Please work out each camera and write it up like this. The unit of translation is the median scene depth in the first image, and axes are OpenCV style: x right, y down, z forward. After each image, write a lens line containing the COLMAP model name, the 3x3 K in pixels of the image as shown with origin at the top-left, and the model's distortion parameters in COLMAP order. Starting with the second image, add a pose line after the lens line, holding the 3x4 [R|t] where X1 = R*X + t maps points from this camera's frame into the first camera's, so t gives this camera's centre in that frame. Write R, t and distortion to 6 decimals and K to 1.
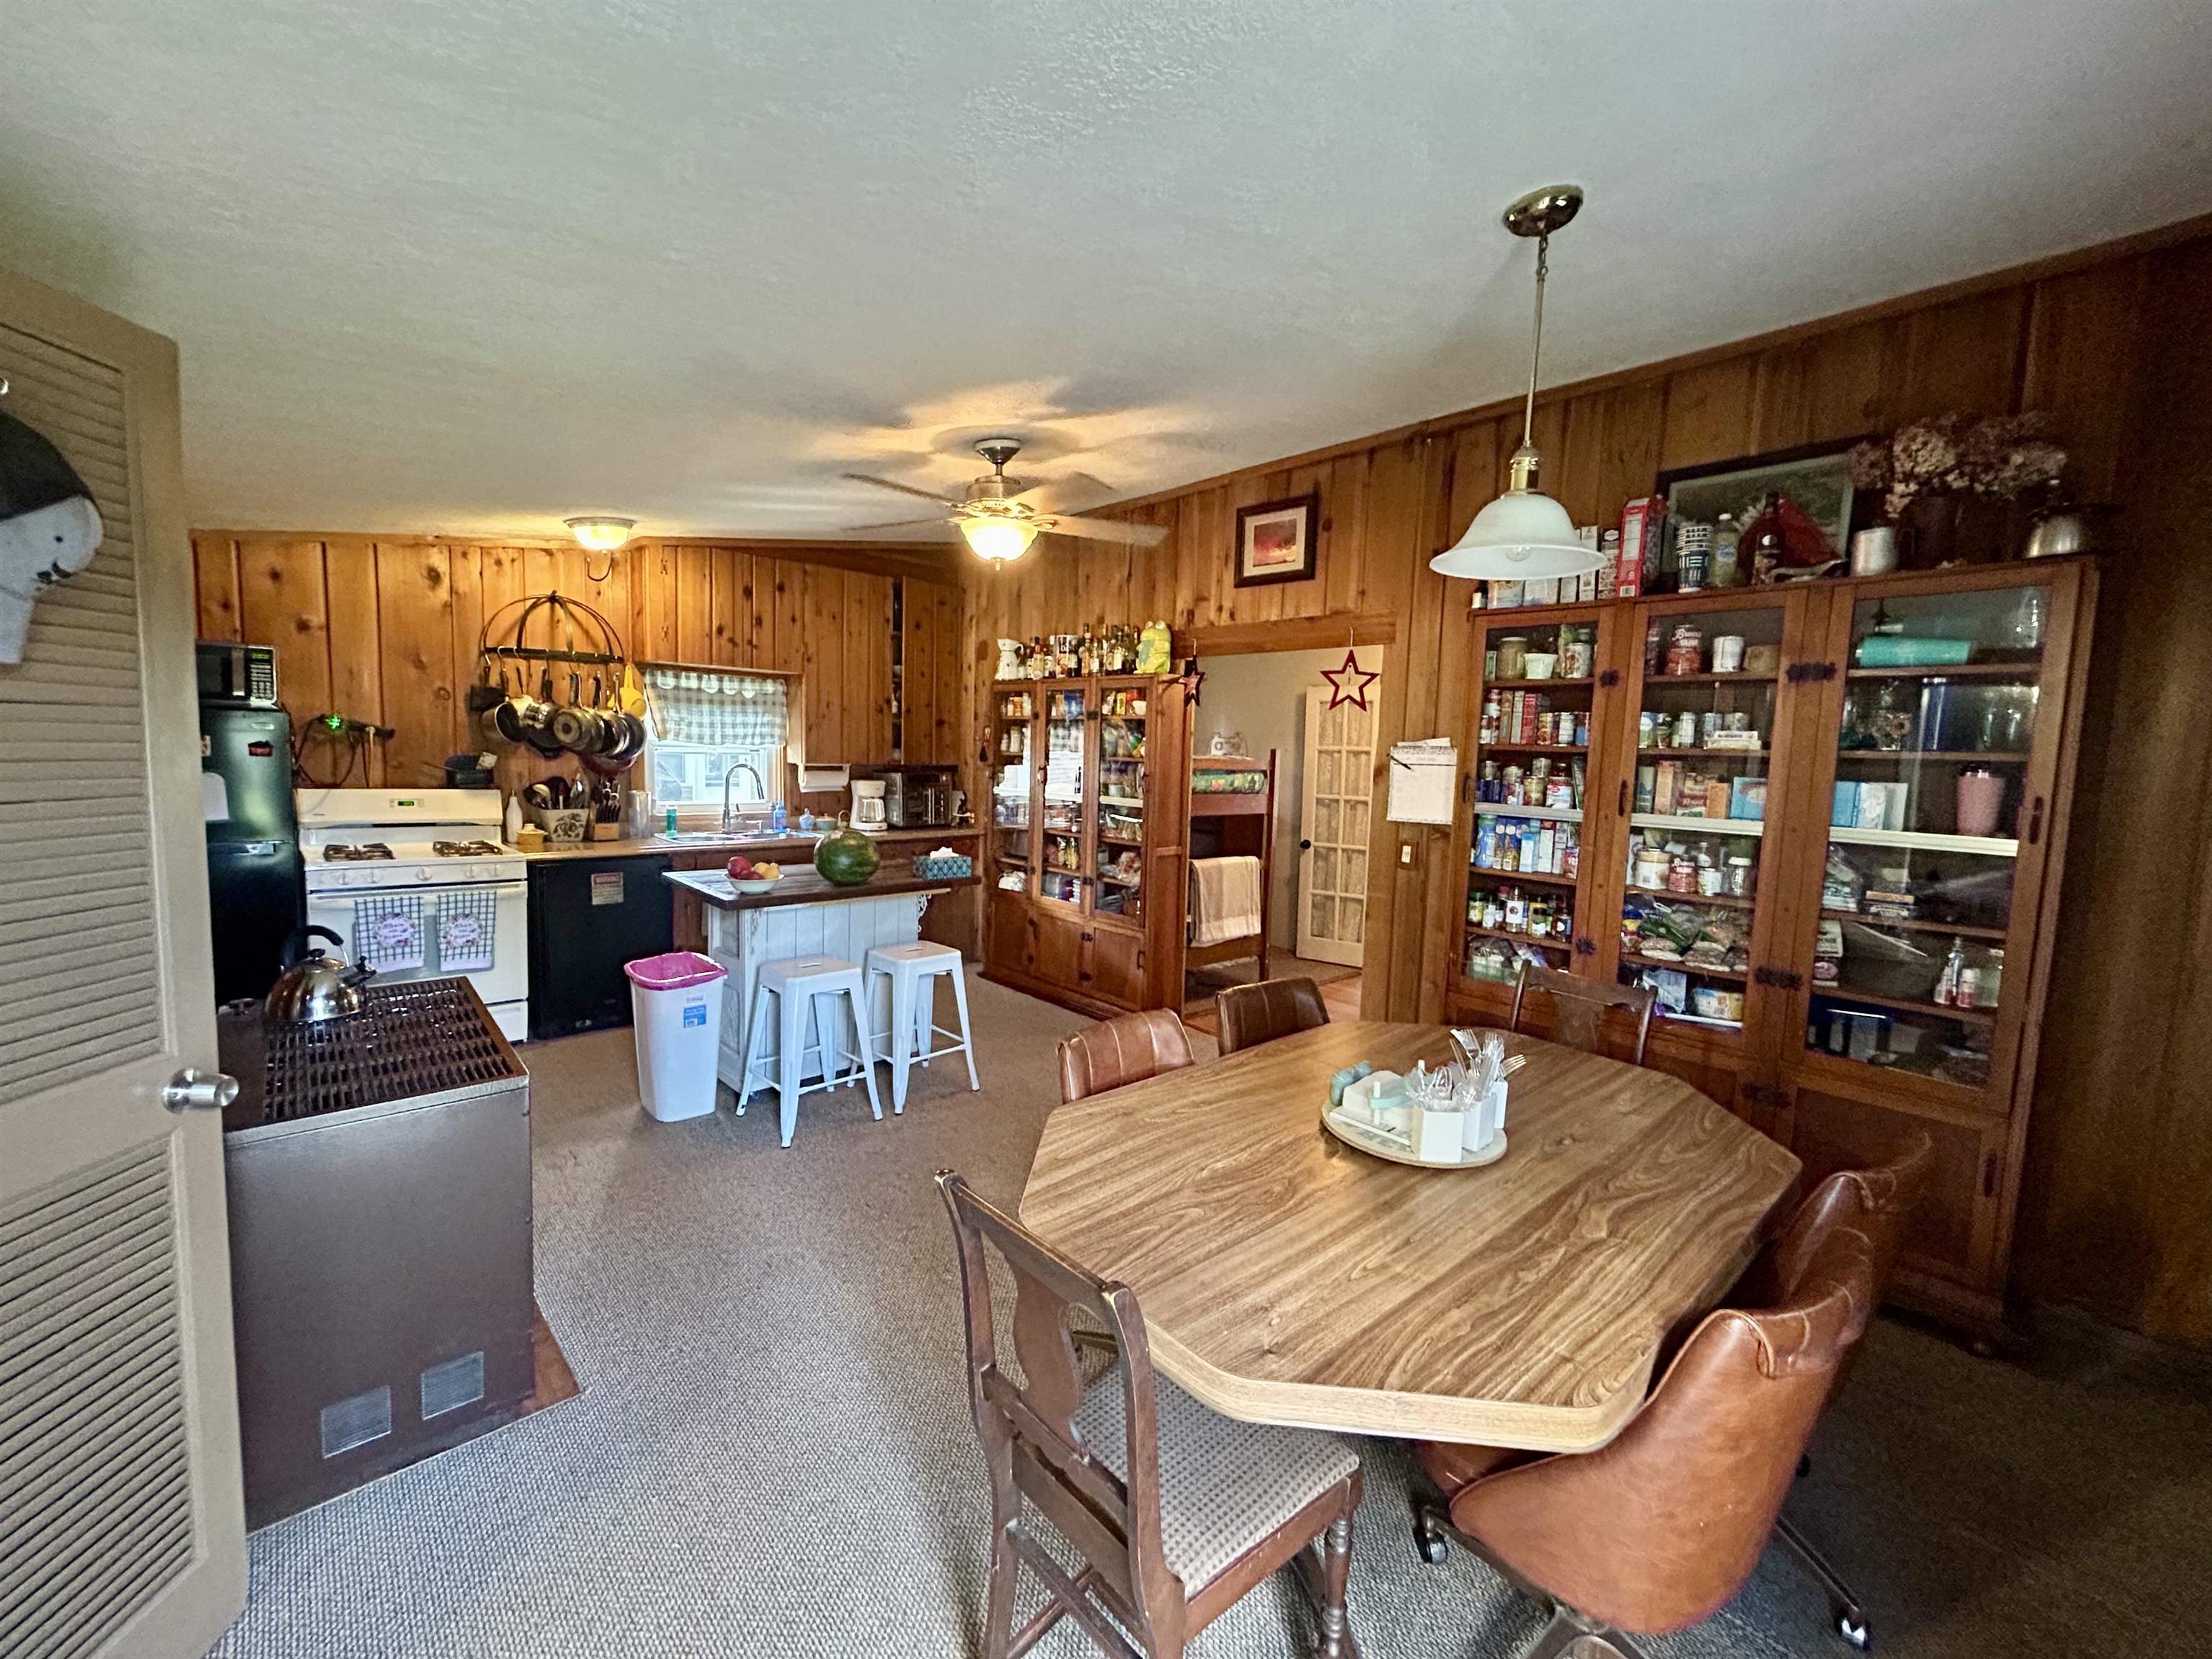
lens RADIAL K [[893.9, 0, 1102.0], [0, 893.9, 827.4], [0, 0, 1]] dist [0.003921, 0.000164]
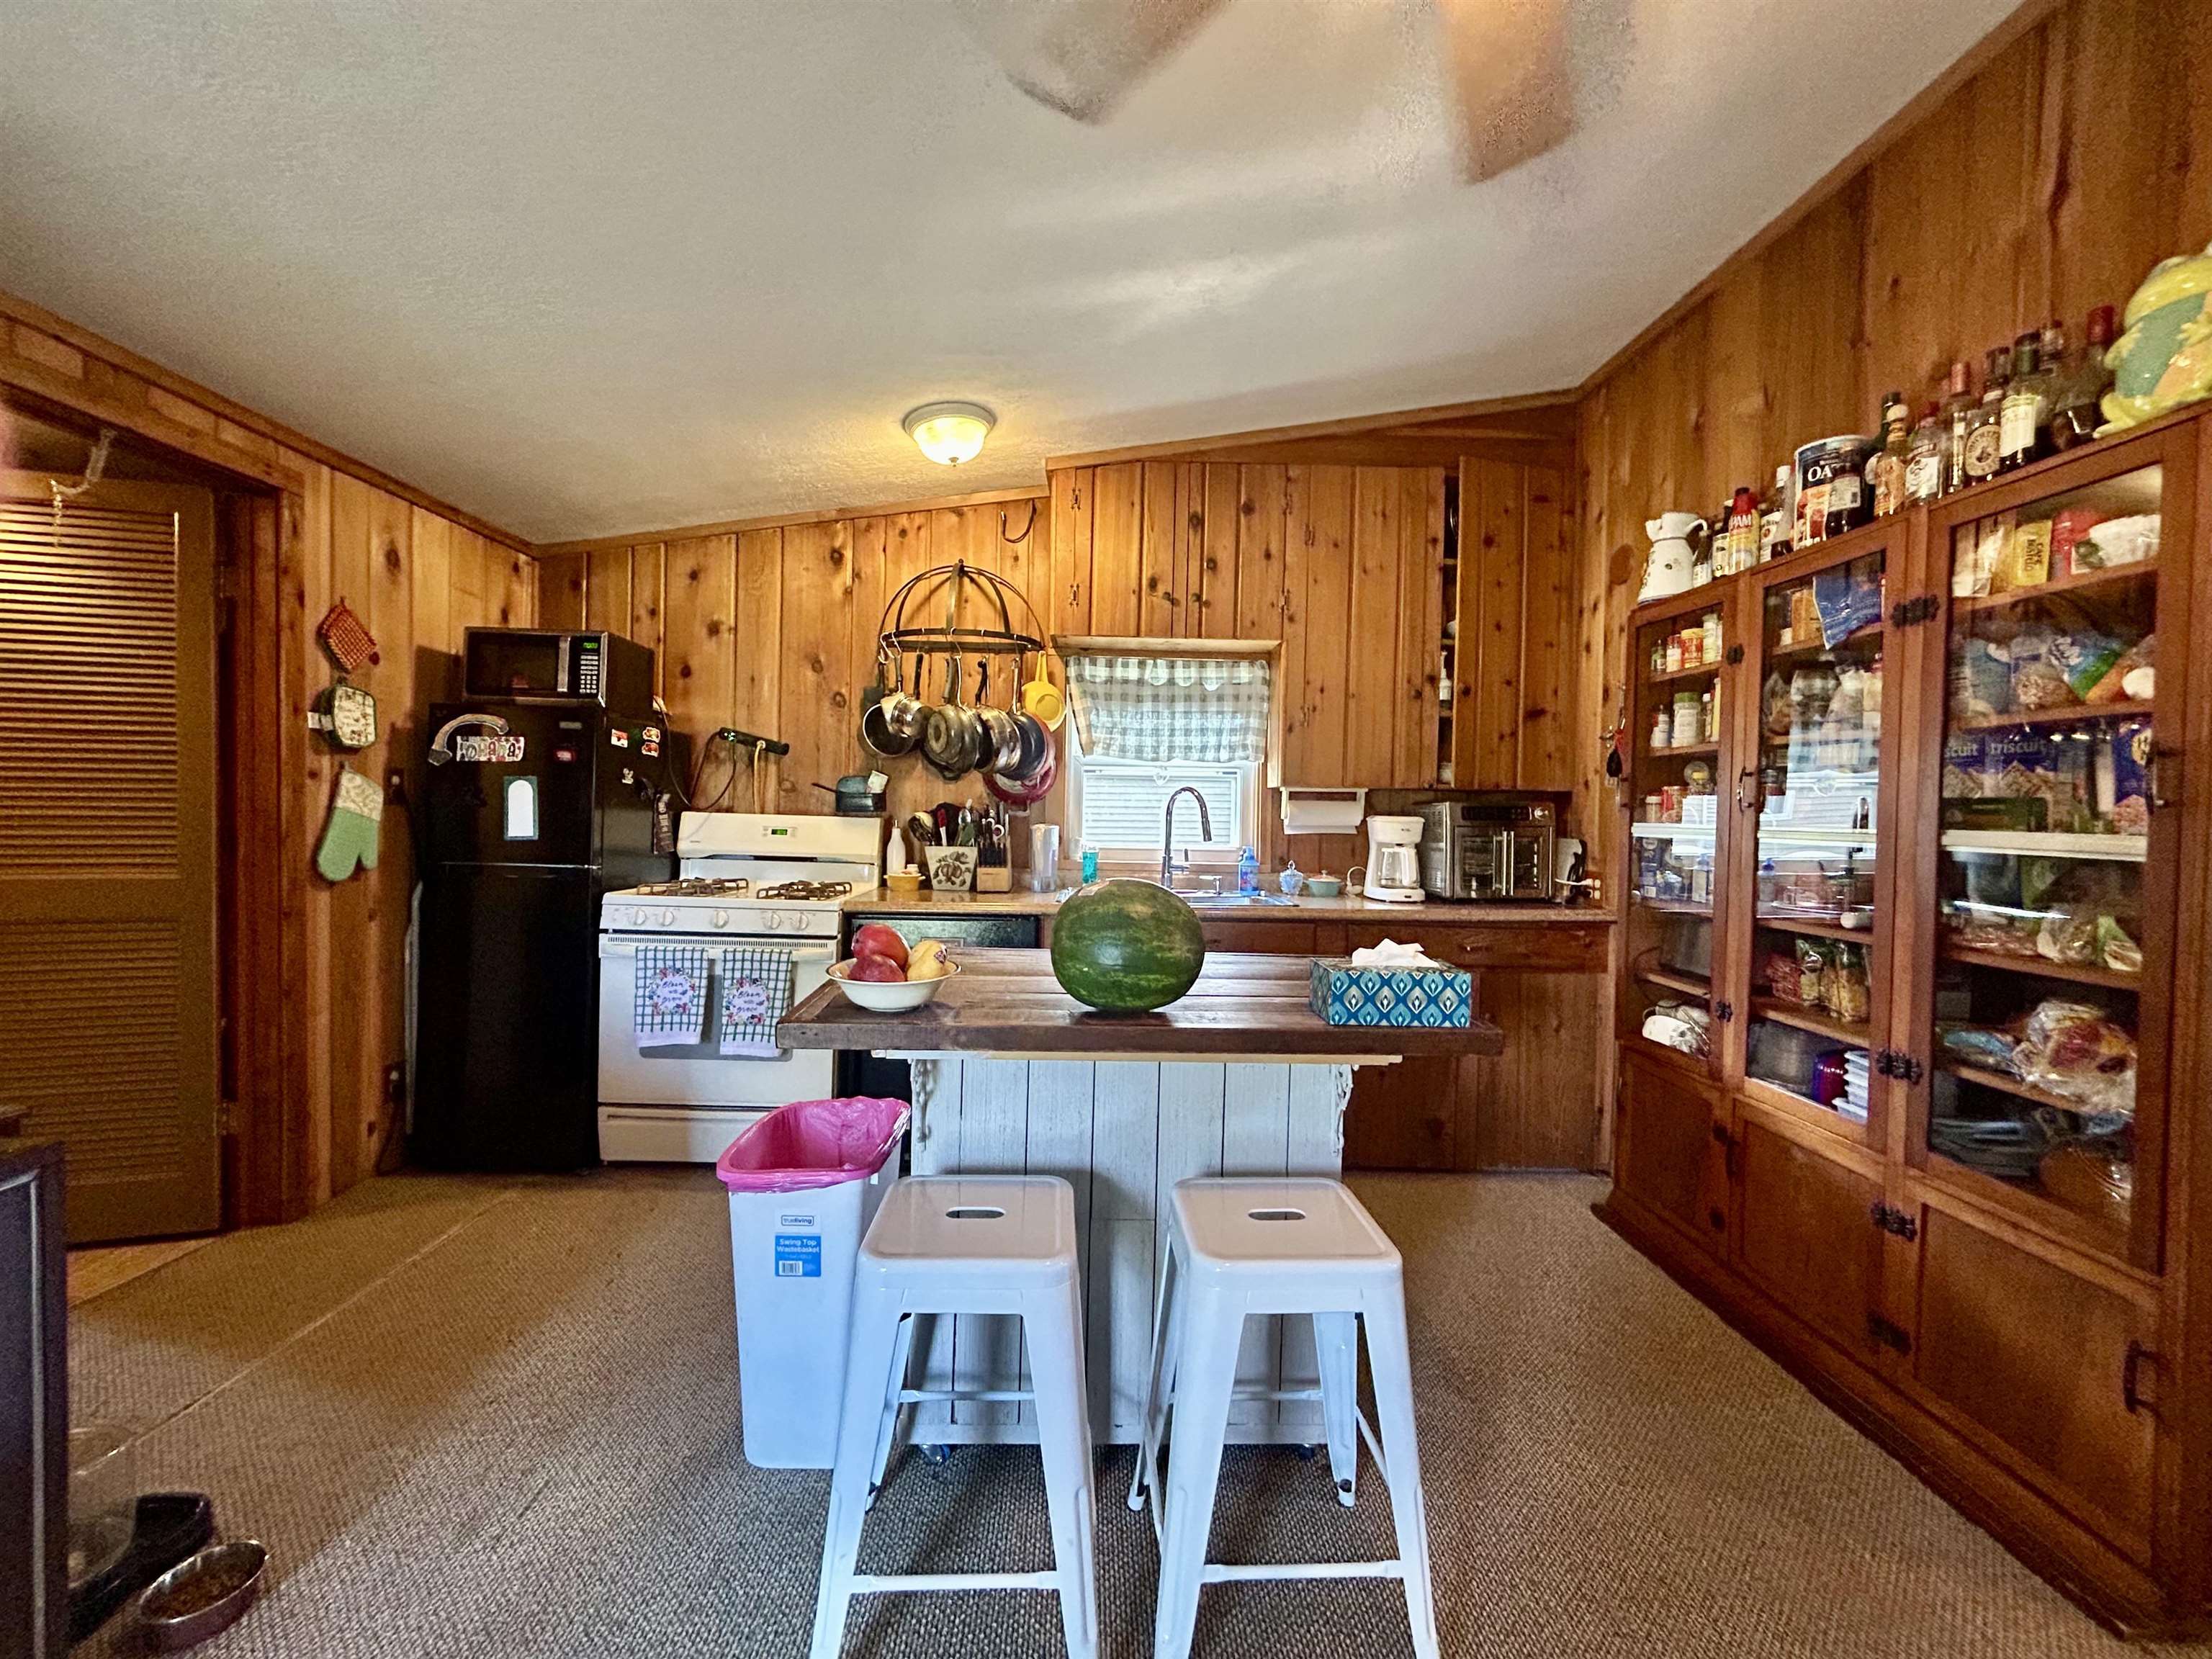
lens RADIAL K [[893.9, 0, 1105.0], [0, 893.9, 828.4], [0, 0, 1]] dist [0.003921, 0.000164]
pose [[0.746307, -0.001176, -0.665600, -0.012791], [-0.056669, 0.996255, -0.065300, 0.005248], [0.663185, 0.086453, 0.743446, 0.481651]]
